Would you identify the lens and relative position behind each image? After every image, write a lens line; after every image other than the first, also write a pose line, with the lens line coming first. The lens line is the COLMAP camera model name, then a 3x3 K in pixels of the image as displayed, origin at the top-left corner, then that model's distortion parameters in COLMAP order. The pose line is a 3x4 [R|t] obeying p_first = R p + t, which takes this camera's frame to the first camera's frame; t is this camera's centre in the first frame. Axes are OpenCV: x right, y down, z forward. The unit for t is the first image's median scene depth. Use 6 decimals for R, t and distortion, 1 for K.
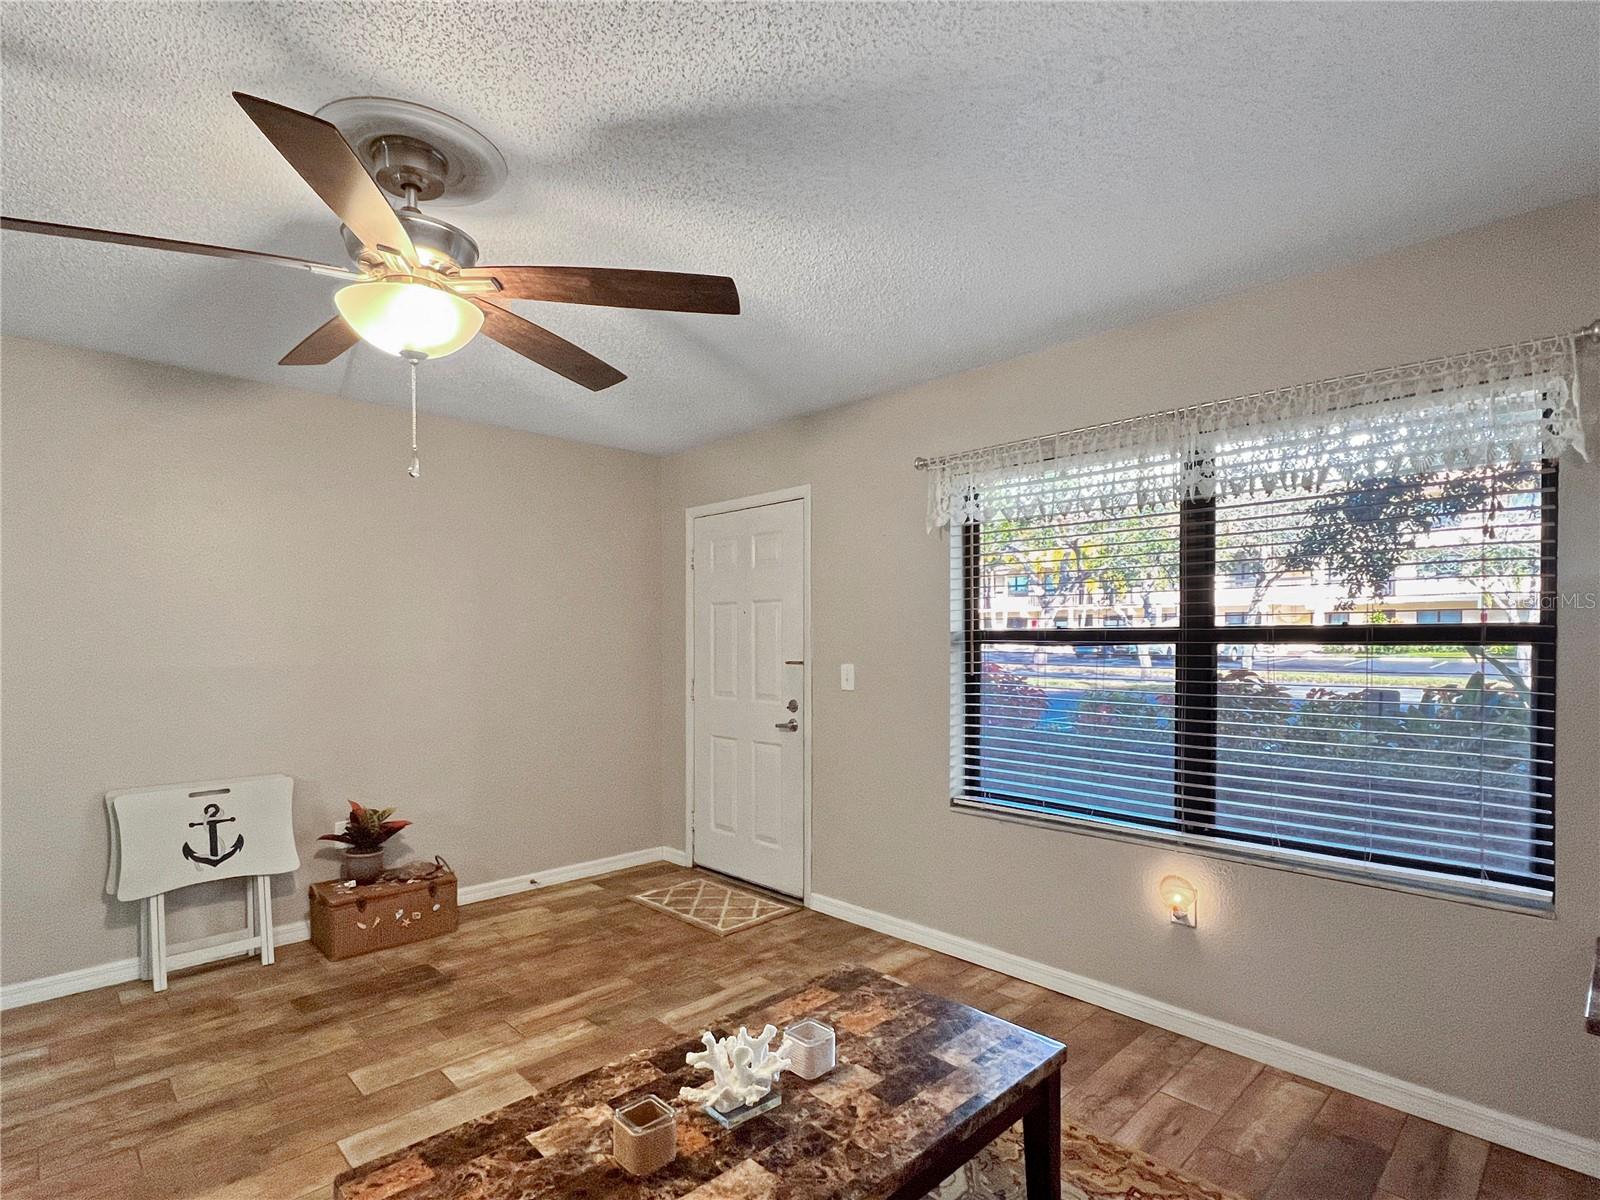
lens RADIAL K [[804.6, 0, 802.5], [0, 804.6, 641.1], [0, 0, 1]] dist [0.001773, 0.000189]
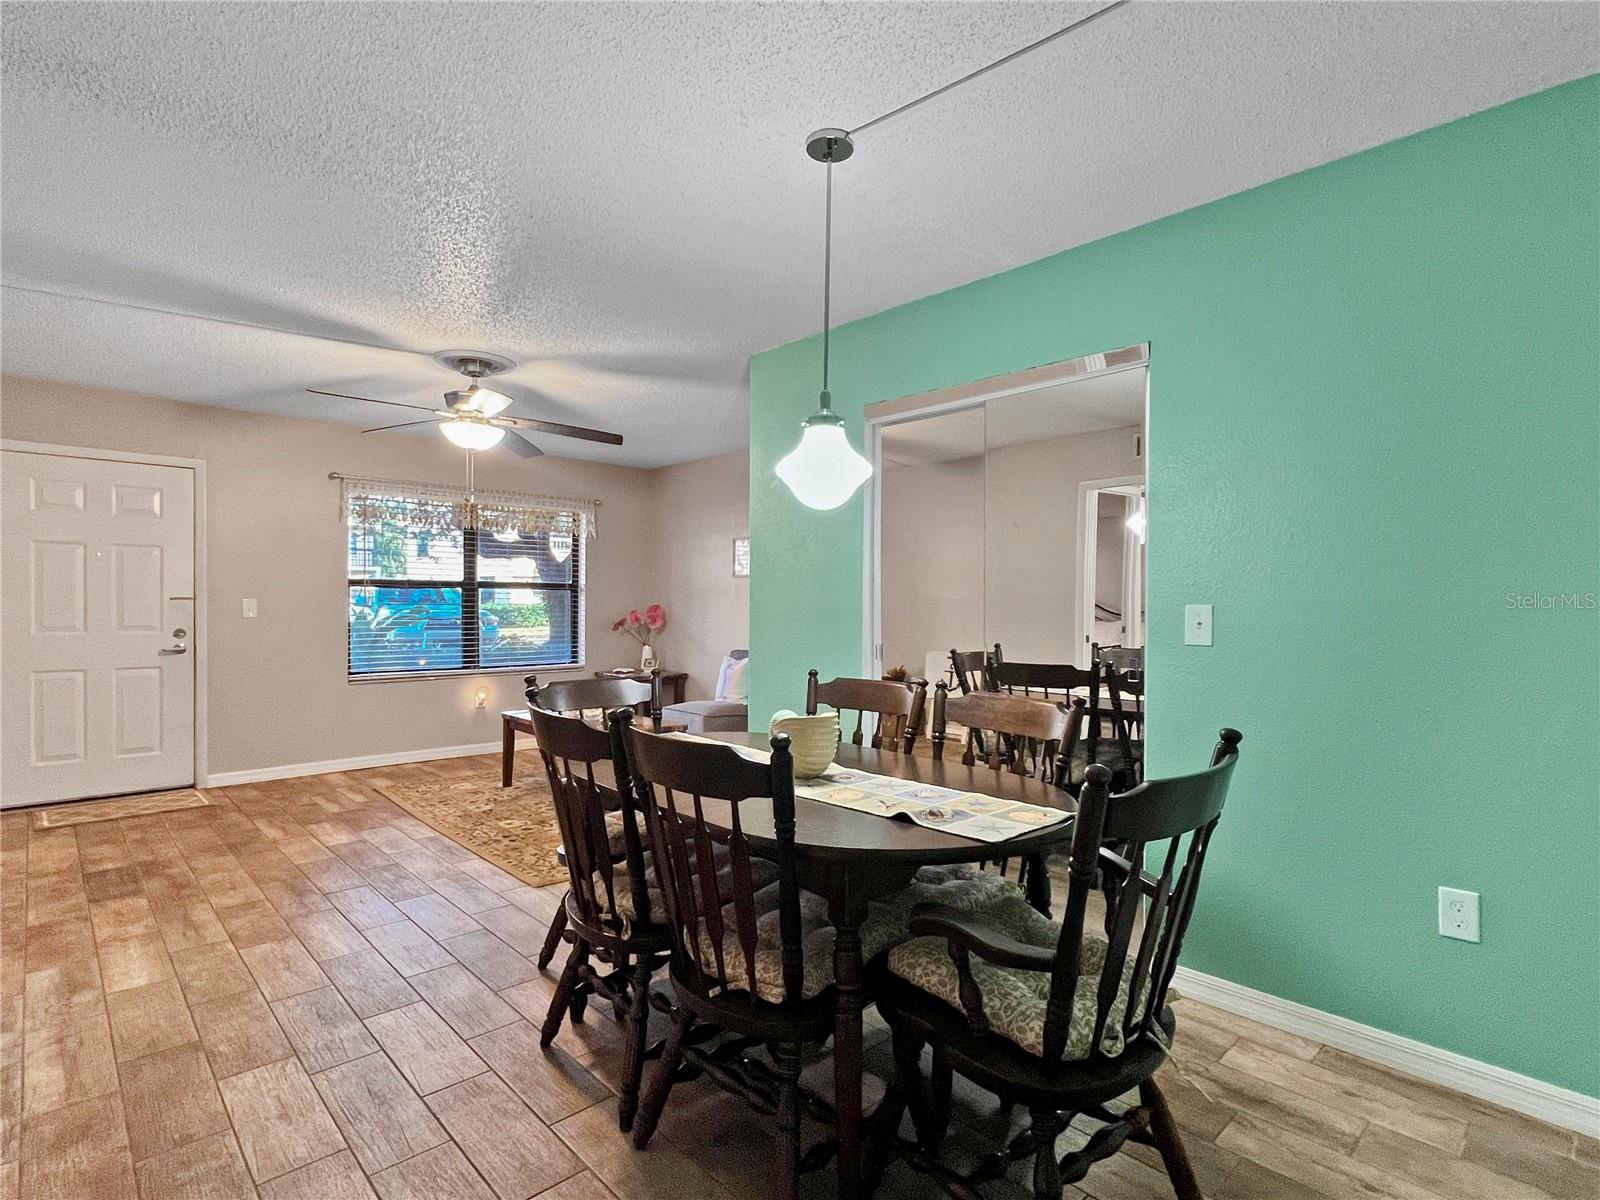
lens RADIAL K [[799.7, 0, 809.2], [0, 799.7, 620.4], [0, 0, 1]] dist [0.002243, 0.000703]
pose [[-0.003623, -0.020346, 0.999786, -1.567393], [-0.006844, 0.999770, 0.020320, 0.036141], [-0.999970, -0.006769, -0.003762, 0.042012]]
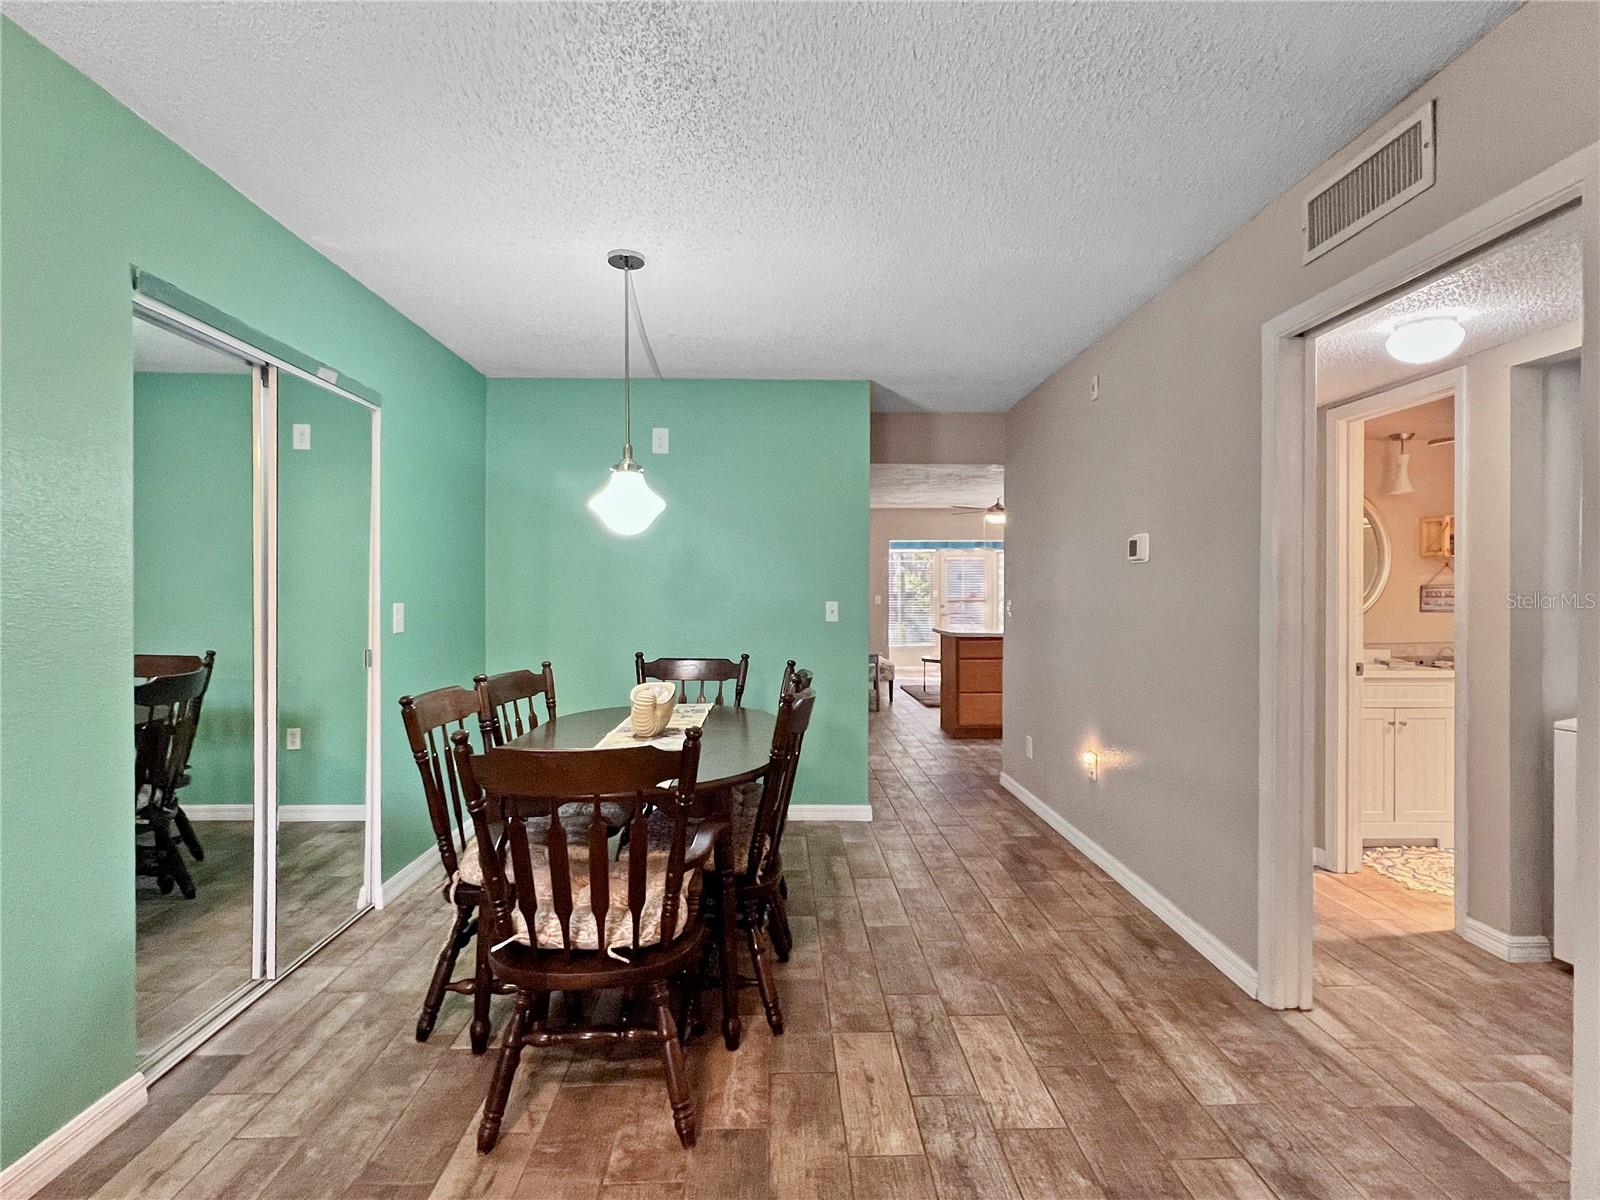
lens RADIAL K [[793.9, 0, 800.0], [0, 793.9, 600.0], [0, 0, 1]] dist [0.002660, 0.000471]
pose [[-0.672666, 0.006417, -0.739918, -0.384123], [-0.000391, 0.999959, 0.009027, 0.024145], [0.739946, 0.006361, -0.672636, 0.746602]]
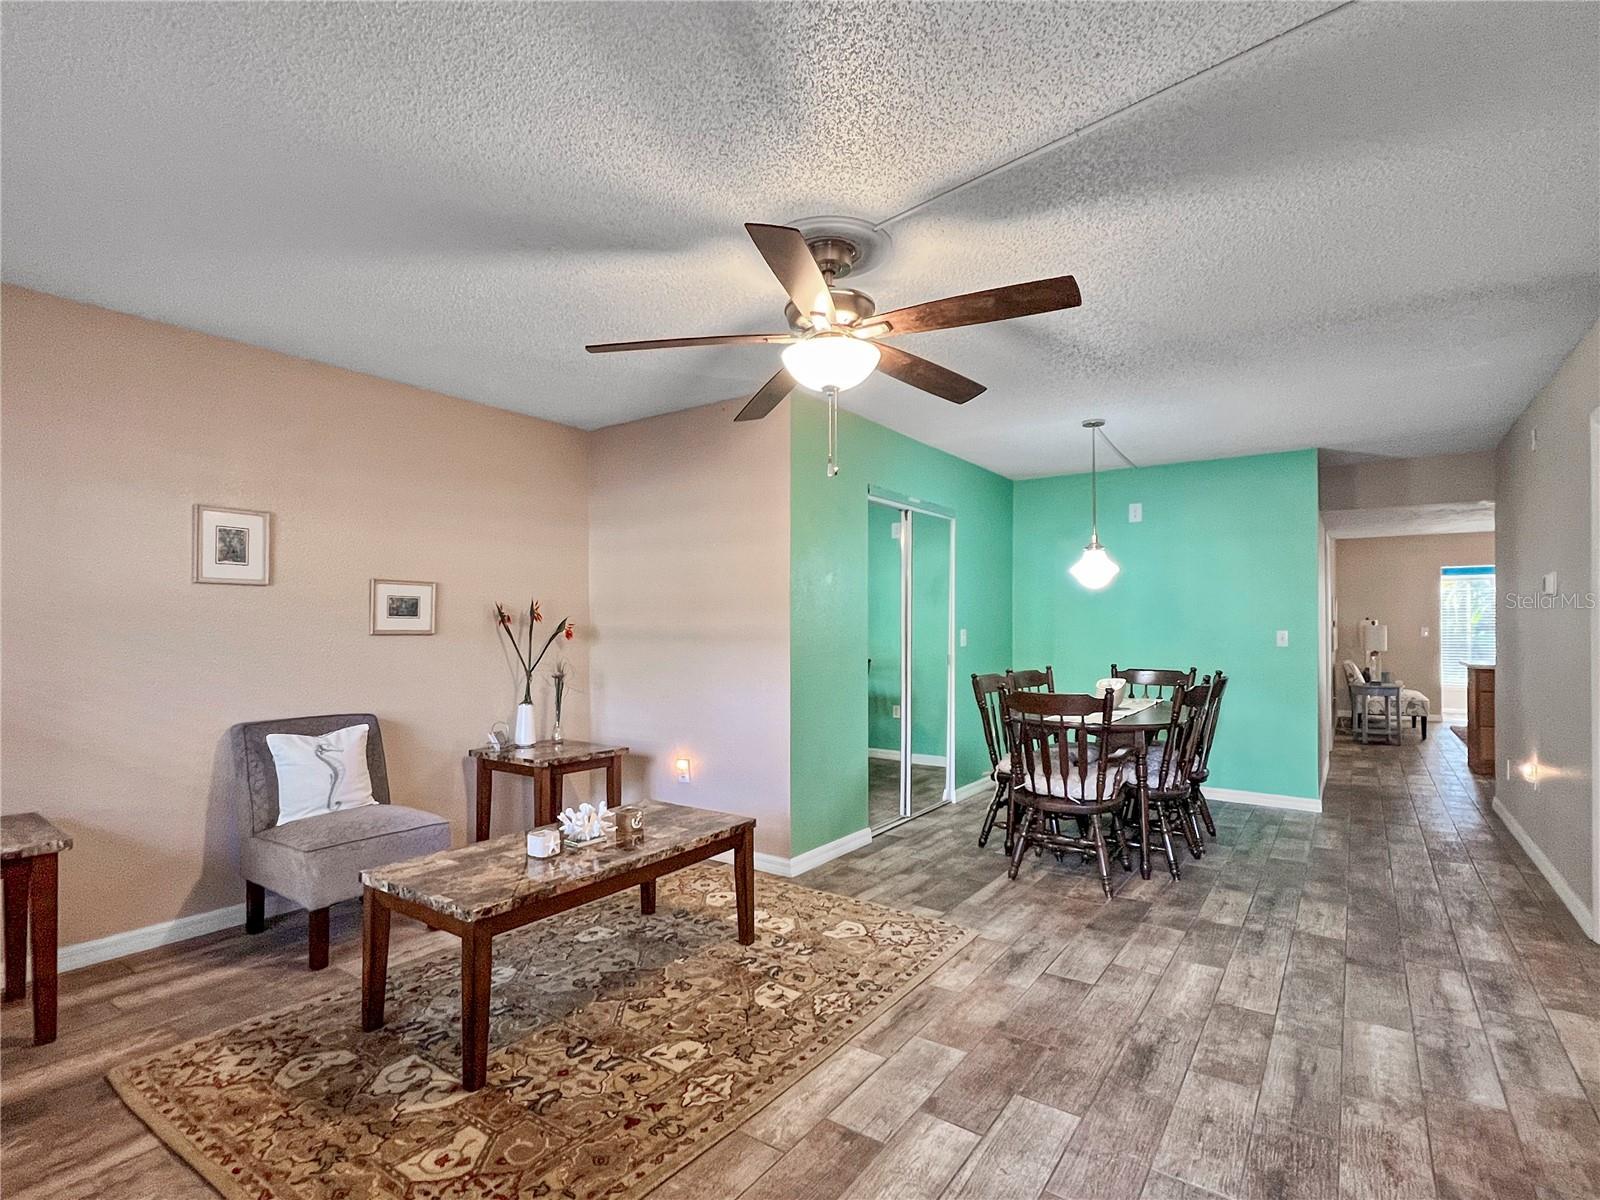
lens RADIAL K [[784.9, 0, 794.0], [0, 784.9, 616.2], [0, 0, 1]] dist [0.000132, -0.000268]
pose [[-0.983330, -0.002511, -0.181811, -0.100903], [-0.000730, 0.999951, -0.009864, 0.026409], [0.181827, -0.009567, -0.983284, 1.331163]]
